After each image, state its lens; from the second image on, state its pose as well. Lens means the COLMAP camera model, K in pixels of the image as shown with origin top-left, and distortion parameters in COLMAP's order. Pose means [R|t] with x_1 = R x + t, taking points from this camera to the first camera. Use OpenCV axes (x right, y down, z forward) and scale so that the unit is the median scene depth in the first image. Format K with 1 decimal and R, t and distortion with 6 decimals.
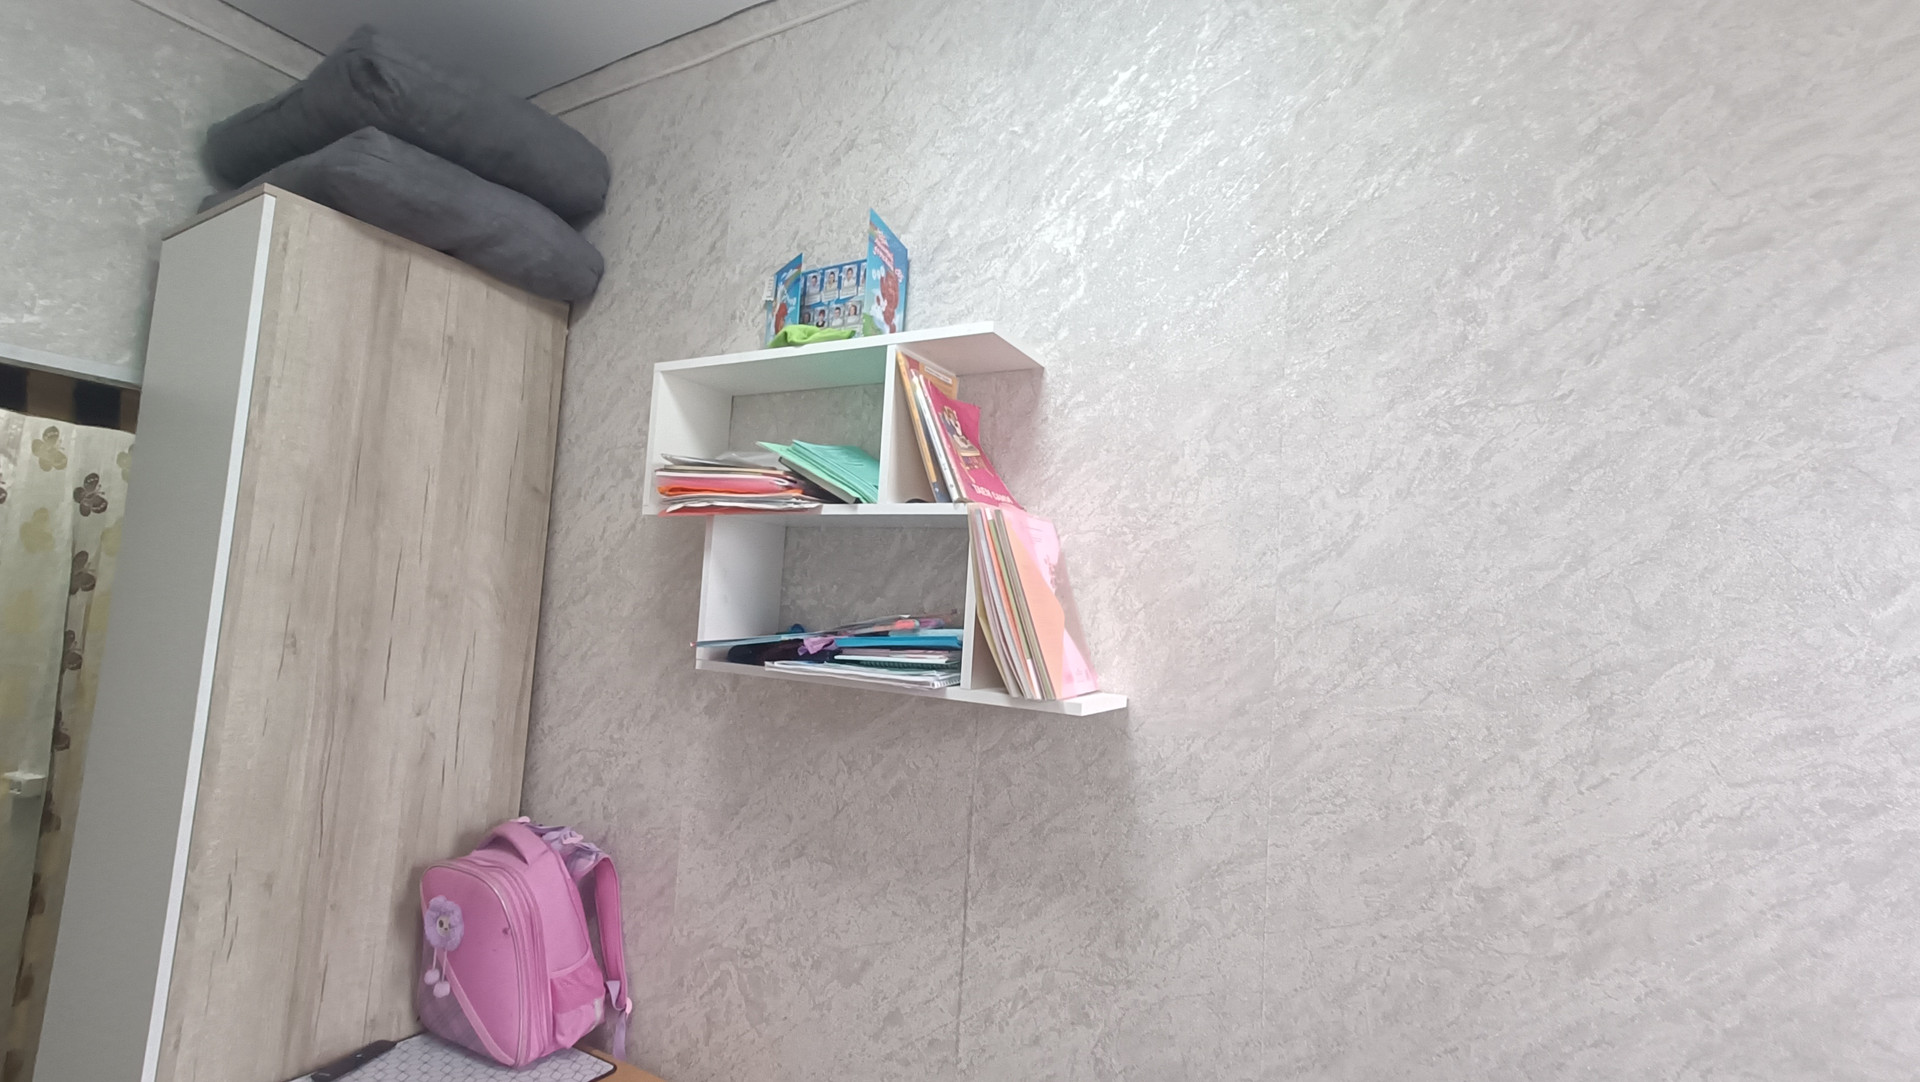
lens RADIAL K [[845.8, 0, 958.4], [0, 845.8, 546.5], [0, 0, 1]] dist [0.007227, -0.001530]
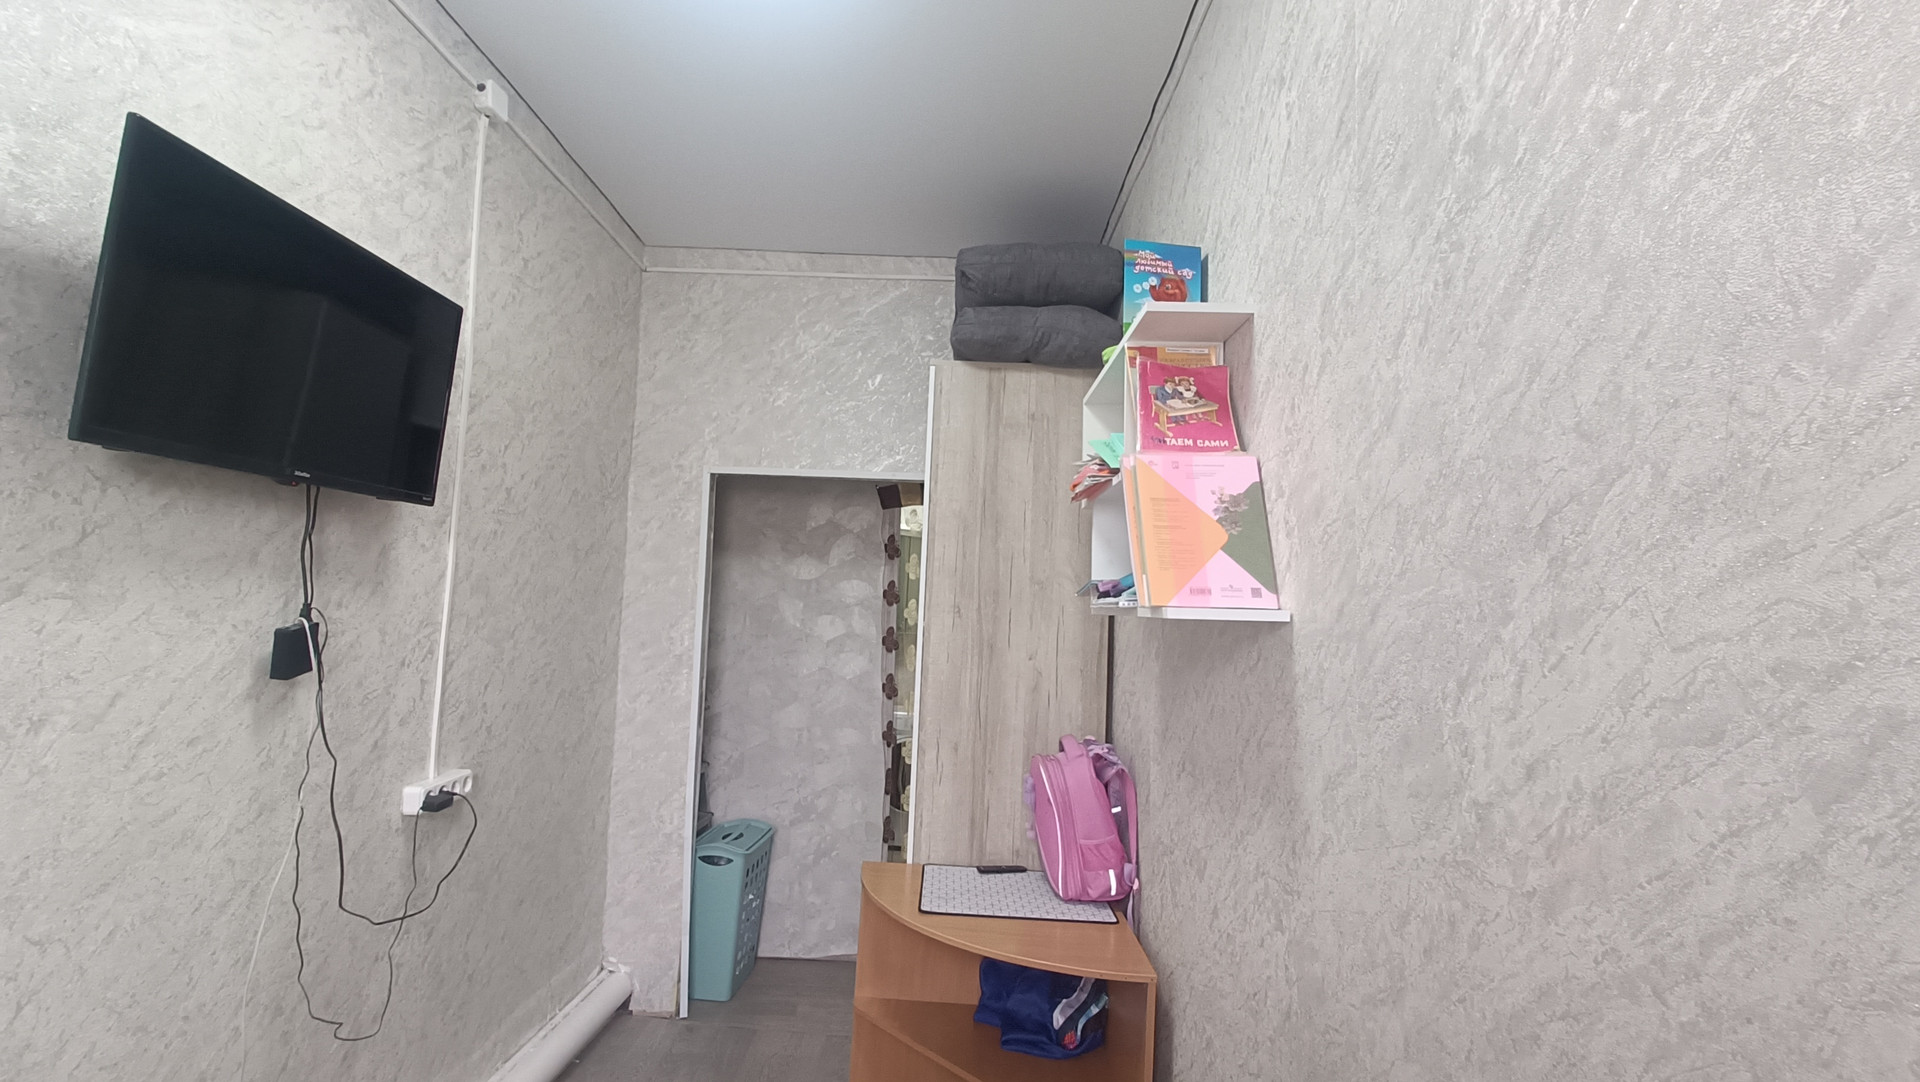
lens RADIAL K [[875.5, 0, 957.2], [0, 875.5, 543.8], [0, 0, 1]] dist [0.009223, 0.000299]
pose [[0.485679, -0.114396, -0.866620, 1.135318], [0.068468, 0.993332, -0.092751, 0.206222], [0.871452, -0.014289, 0.490273, 0.173481]]
